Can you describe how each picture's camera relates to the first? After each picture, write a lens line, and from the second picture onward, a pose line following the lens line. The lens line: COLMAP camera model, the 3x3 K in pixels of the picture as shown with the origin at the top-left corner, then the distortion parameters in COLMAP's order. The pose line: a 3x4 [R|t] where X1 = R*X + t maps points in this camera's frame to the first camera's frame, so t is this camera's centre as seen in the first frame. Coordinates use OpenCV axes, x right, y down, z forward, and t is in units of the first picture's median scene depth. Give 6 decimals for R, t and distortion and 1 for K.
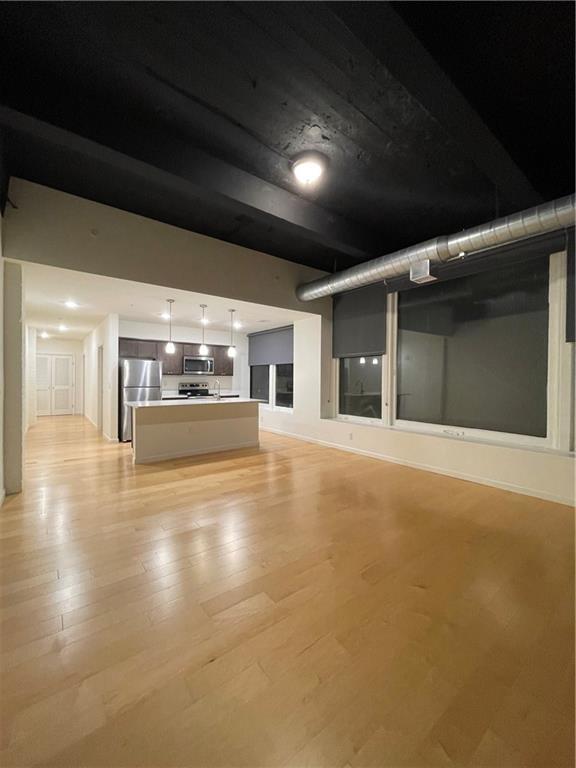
lens RADIAL K [[308.4, 0, 282.5], [0, 308.4, 380.2], [0, 0, 1]] dist [-0.009402, 0.000619]
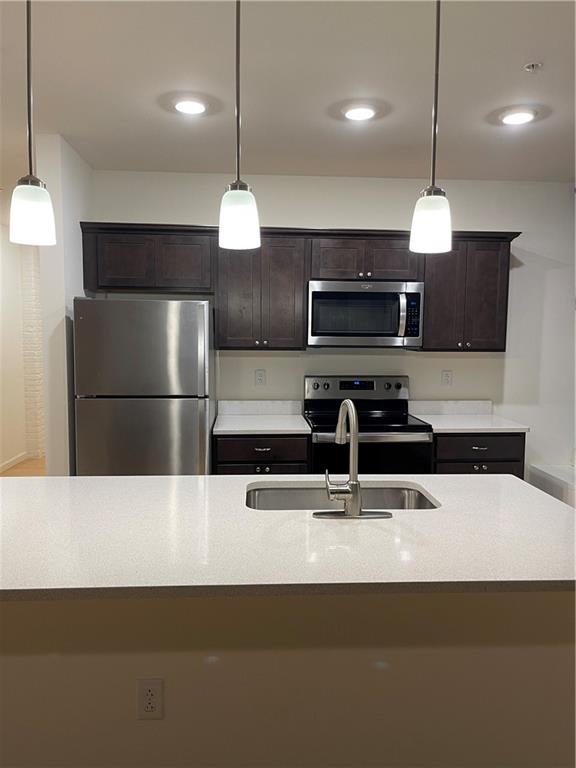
lens RADIAL K [[583.0, 0, 288.9], [0, 583.0, 382.1], [0, 0, 1]] dist [0.024146, -0.018182]
pose [[0.830825, 0.049749, -0.554306, -0.056083], [-0.006685, 0.996817, 0.079445, -0.037721], [0.556494, -0.062299, 0.828513, 0.719954]]
